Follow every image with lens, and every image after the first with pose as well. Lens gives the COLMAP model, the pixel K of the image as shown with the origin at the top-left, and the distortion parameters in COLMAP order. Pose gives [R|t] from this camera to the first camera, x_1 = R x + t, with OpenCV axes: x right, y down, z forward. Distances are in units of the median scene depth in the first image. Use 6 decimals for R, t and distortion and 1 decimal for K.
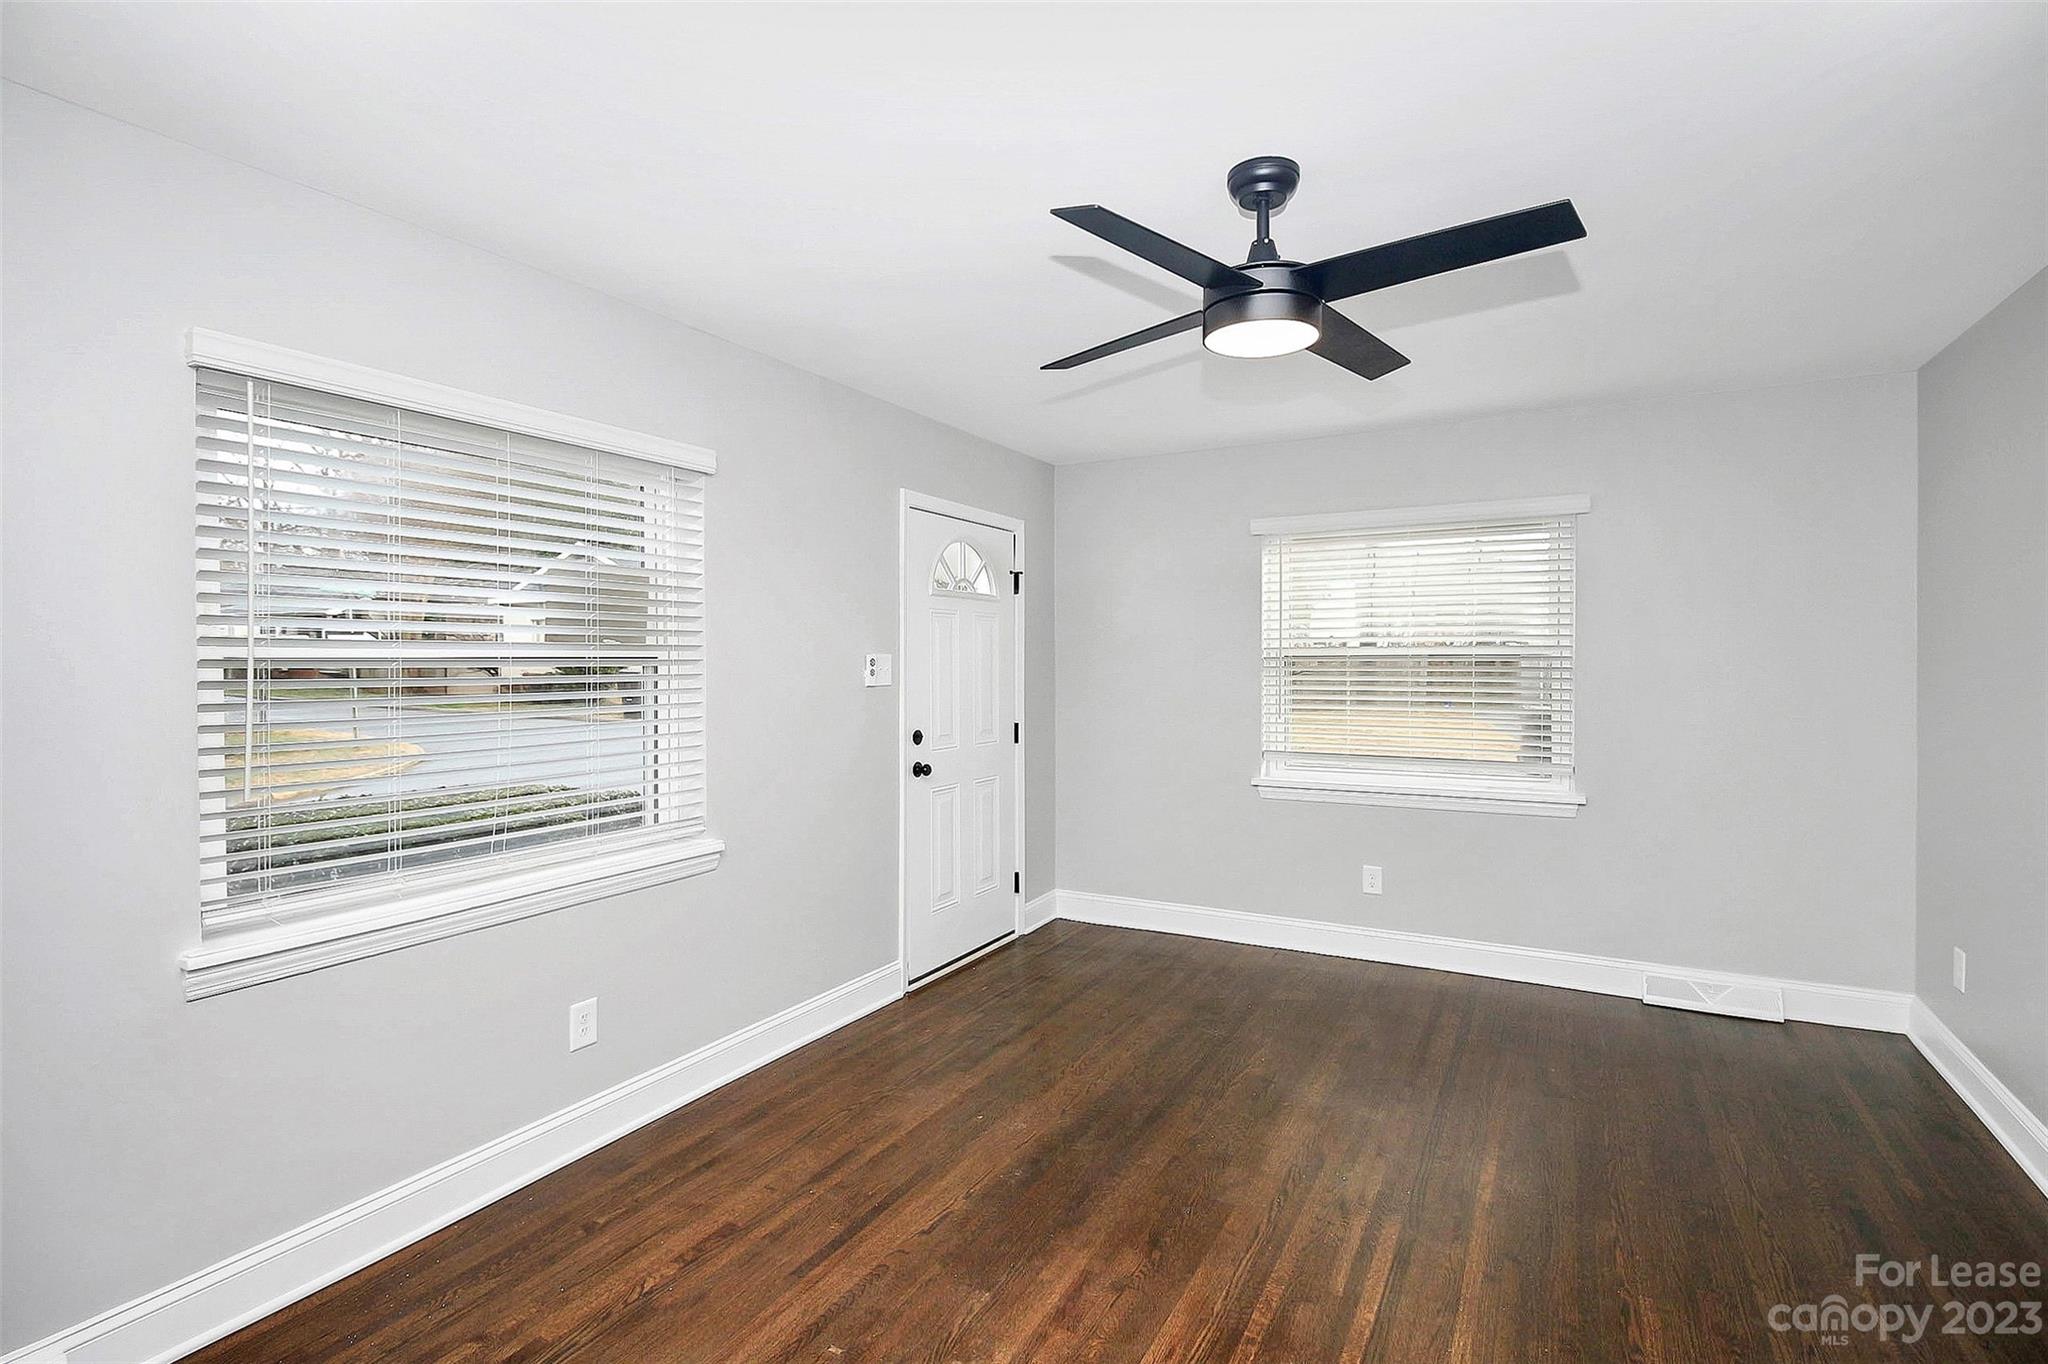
lens RADIAL K [[972.5, 0, 1025.7], [0, 972.5, 670.8], [0, 0, 1]] dist [0.008571, -0.016801]
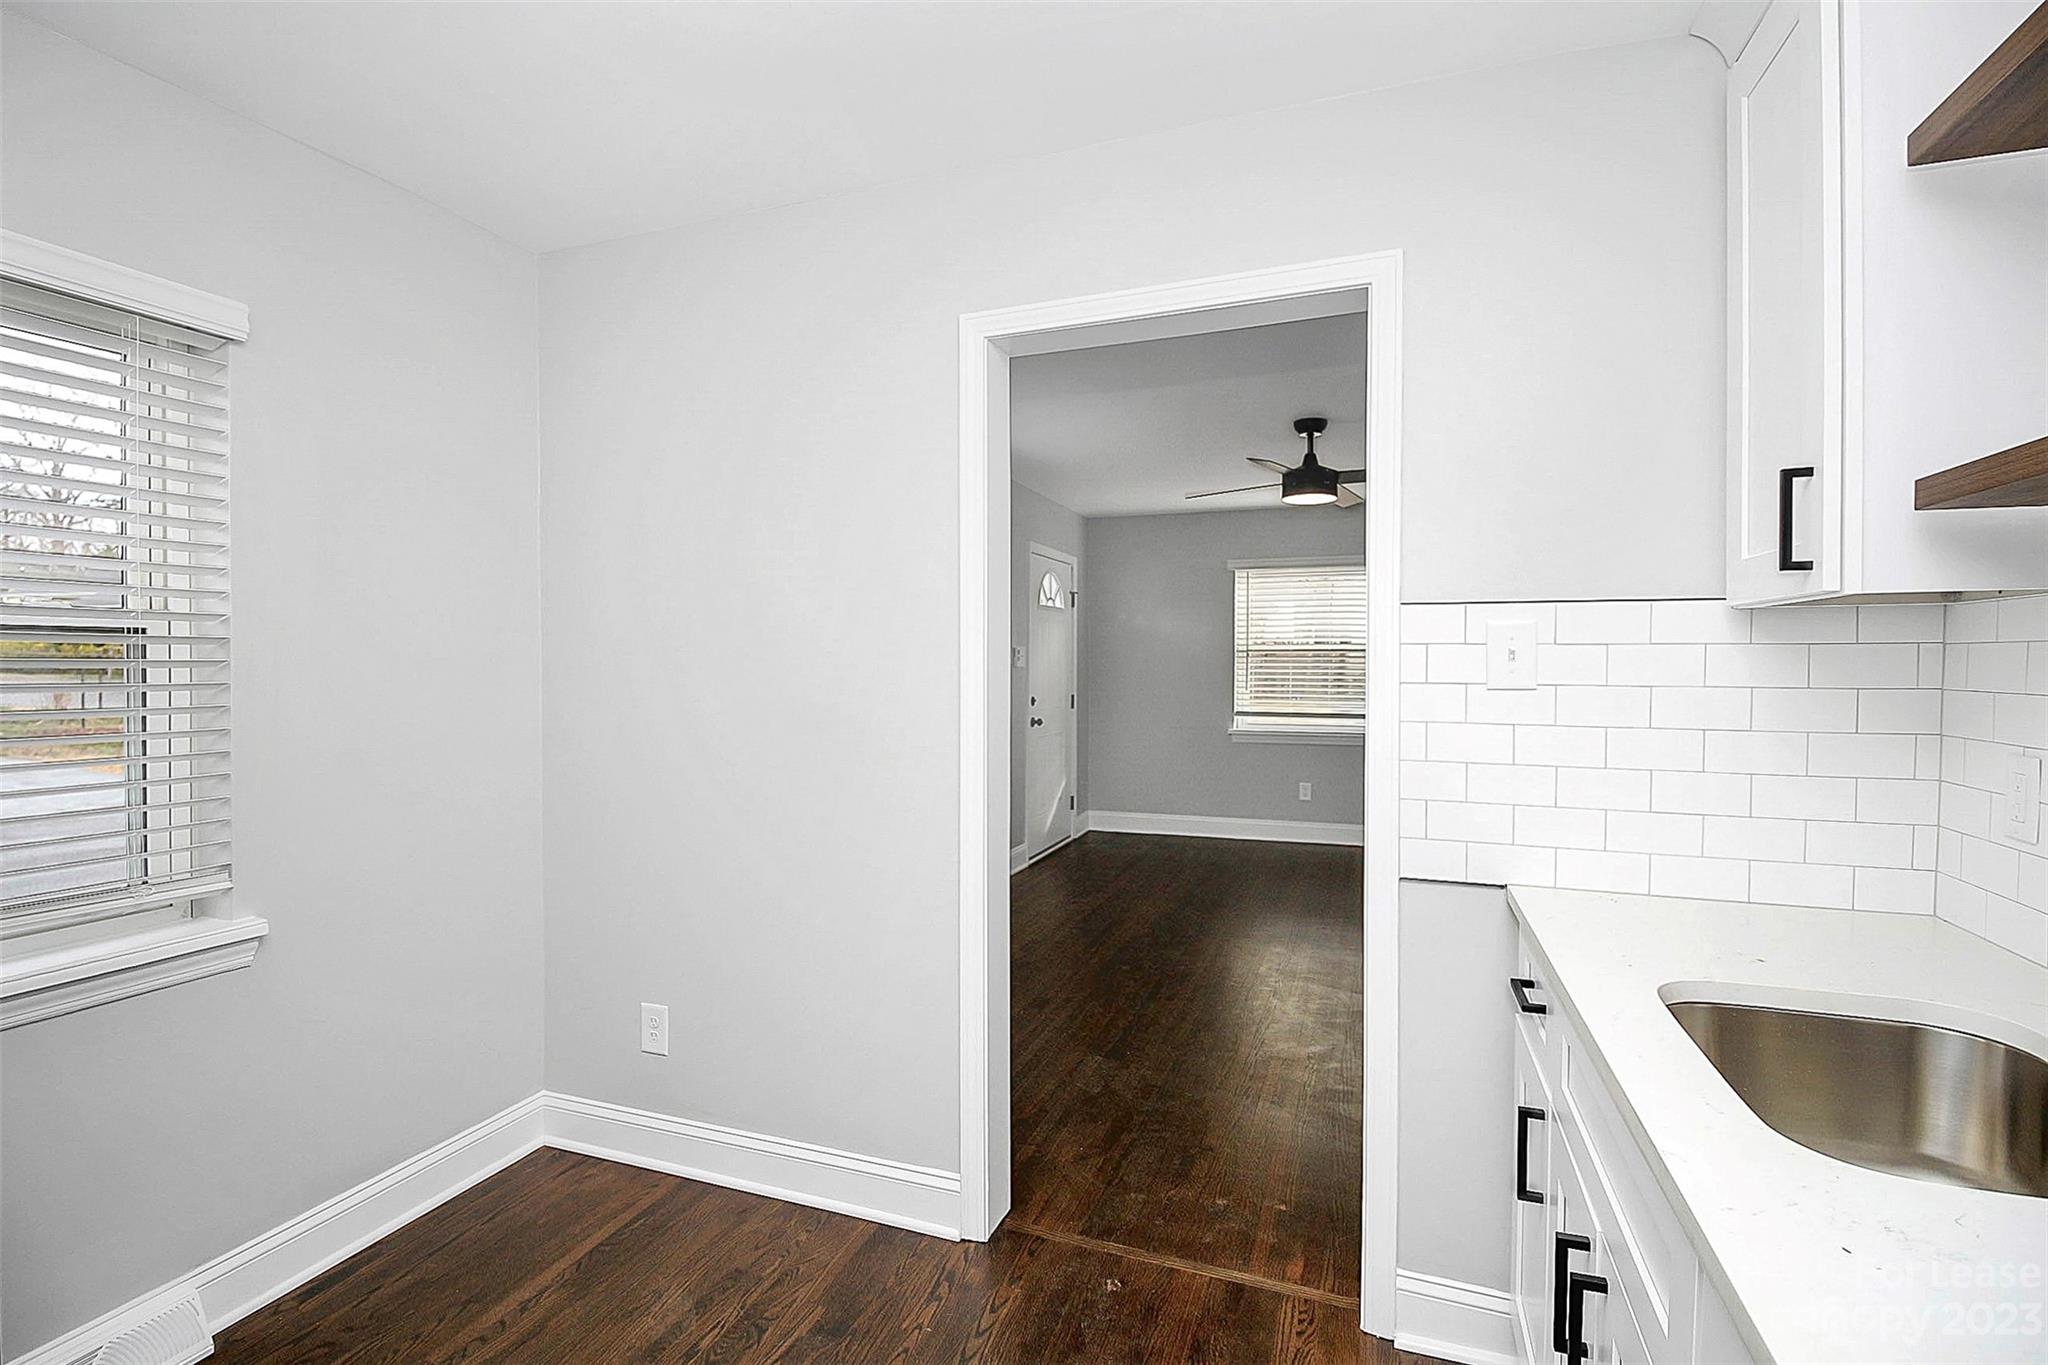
lens RADIAL K [[950.6, 0, 1042.7], [0, 950.6, 645.0], [0, 0, 1]] dist [-0.001756, -0.007665]
pose [[0.985986, 0.006393, 0.166705, -0.414494], [-0.002307, 0.999692, -0.024694, 0.020365], [-0.166811, 0.023963, 0.985698, -0.586132]]
